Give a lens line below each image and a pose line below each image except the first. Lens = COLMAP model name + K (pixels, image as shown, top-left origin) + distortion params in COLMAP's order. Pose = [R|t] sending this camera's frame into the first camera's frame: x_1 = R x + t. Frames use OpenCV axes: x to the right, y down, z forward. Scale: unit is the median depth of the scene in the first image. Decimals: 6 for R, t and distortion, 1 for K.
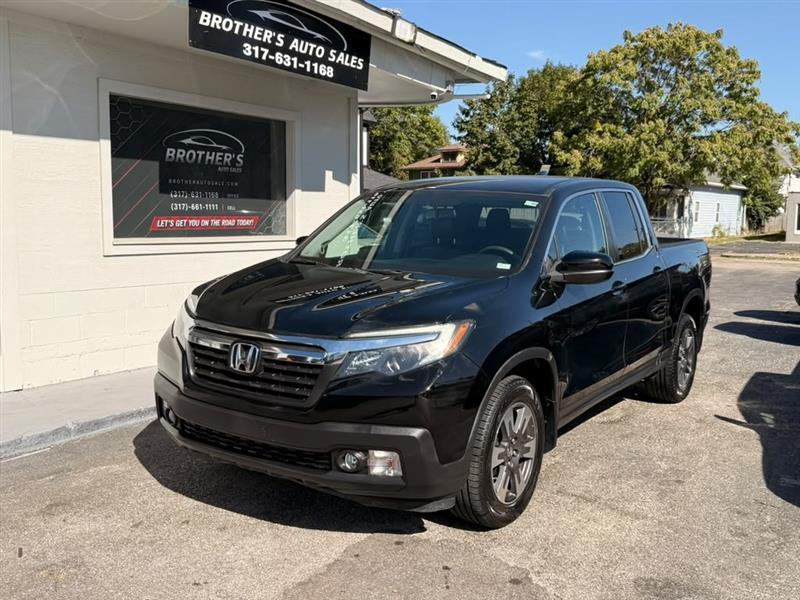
lens RADIAL K [[765.7, 0, 402.2], [0, 765.7, 295.0], [0, 0, 1]] dist [0.004990, 0.000000]
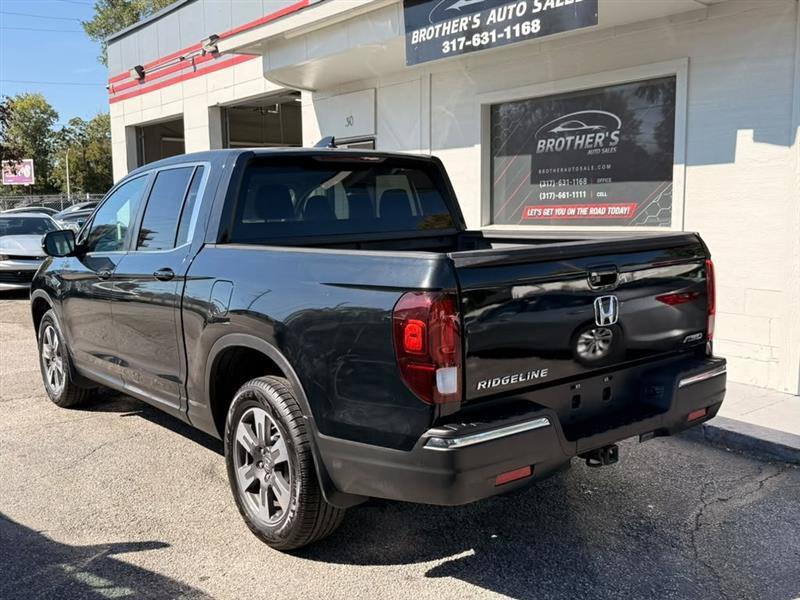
lens RADIAL K [[765.7, 0, 398.8], [0, 765.7, 301.0], [0, 0, 1]] dist [0.004990, 0.000000]
pose [[-0.281445, 0.101267, -0.954219, 0.777689], [-0.092372, 0.986939, 0.131984, -0.096595], [0.955121, 0.125289, -0.268415, 1.139810]]
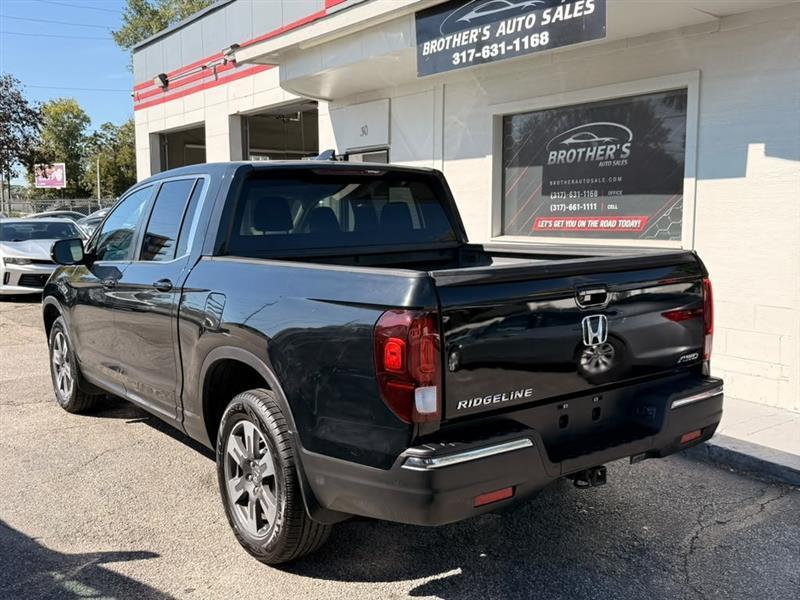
lens RADIAL K [[765.7, 0, 393.6], [0, 765.7, 298.0], [0, 0, 1]] dist [0.004990, 0.000000]
pose [[-0.318347, 0.086071, -0.944059, 0.770389], [-0.100808, 0.987149, 0.123993, -0.104286], [0.942599, 0.134641, -0.305579, 1.158537]]
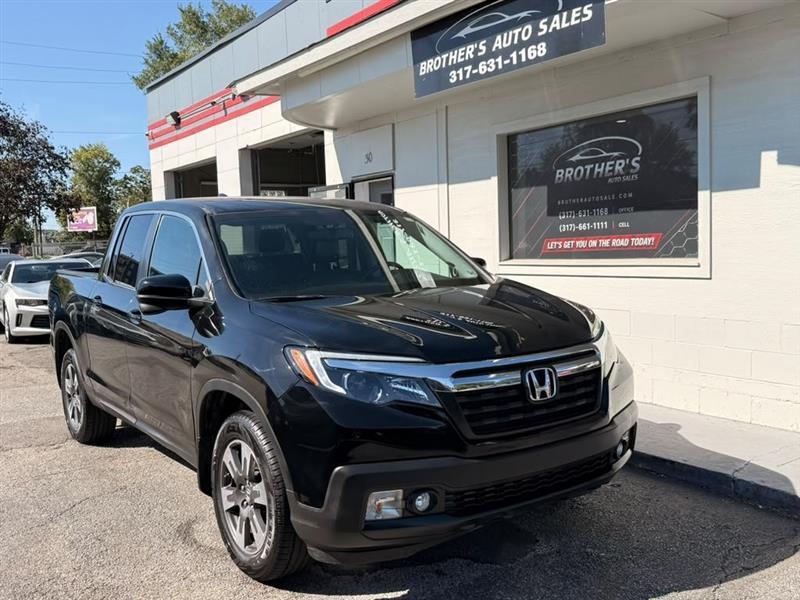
lens RADIAL K [[765.7, 0, 392.2], [0, 765.7, 300.5], [0, 0, 1]] dist [0.004990, 0.000000]
pose [[-0.351772, 0.060261, -0.934144, 0.716377], [-0.067163, 0.993729, 0.089397, -0.099043], [0.933673, 0.094187, -0.345518, 1.174167]]
